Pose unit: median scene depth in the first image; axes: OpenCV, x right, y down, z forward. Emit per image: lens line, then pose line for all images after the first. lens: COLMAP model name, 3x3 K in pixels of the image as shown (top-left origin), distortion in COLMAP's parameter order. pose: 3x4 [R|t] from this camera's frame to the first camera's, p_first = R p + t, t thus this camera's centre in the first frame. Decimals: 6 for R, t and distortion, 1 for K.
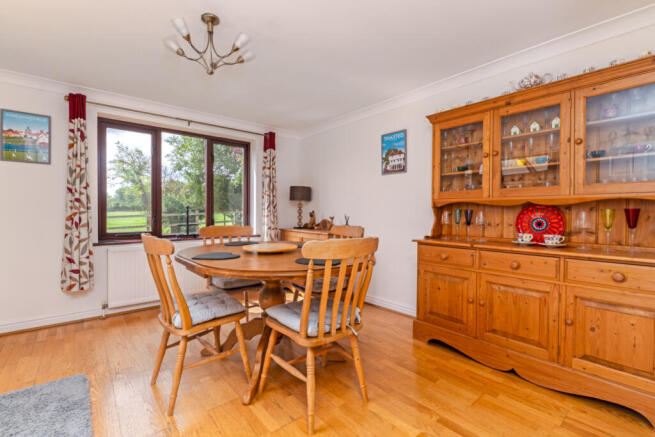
lens RADIAL K [[288.7, 0, 322.1], [0, 288.7, 214.3], [0, 0, 1]] dist [-0.009302, 0.000449]
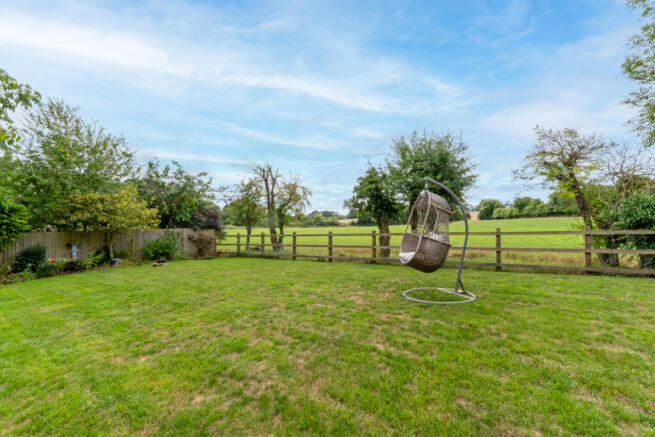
lens RADIAL K [[288.7, 0, 325.3], [0, 288.7, 213.6], [0, 0, 1]] dist [-0.009302, 0.000449]
pose [[0.280506, -0.022029, -0.959600, -0.630405], [0.001063, 0.999743, -0.022640, -0.067137], [0.959852, 0.005330, 0.280457, 1.043464]]
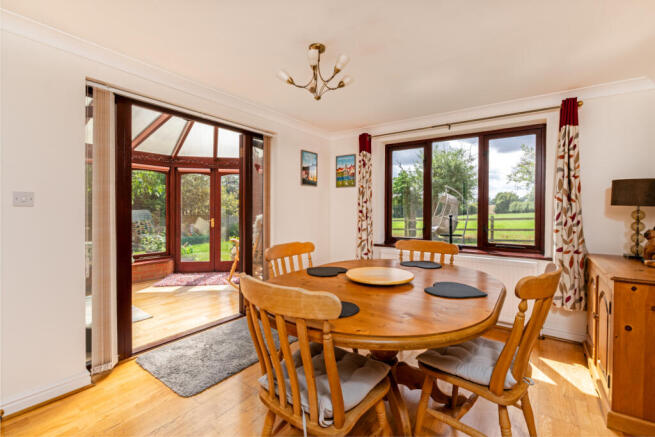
lens RADIAL K [[288.7, 0, 329.2], [0, 288.7, 212.7], [0, 0, 1]] dist [-0.009302, 0.000449]
pose [[0.248723, 0.006538, -0.968553, 0.301918], [-0.011847, 0.999923, 0.003708, -0.030877], [0.968502, 0.010552, 0.248781, 0.337235]]
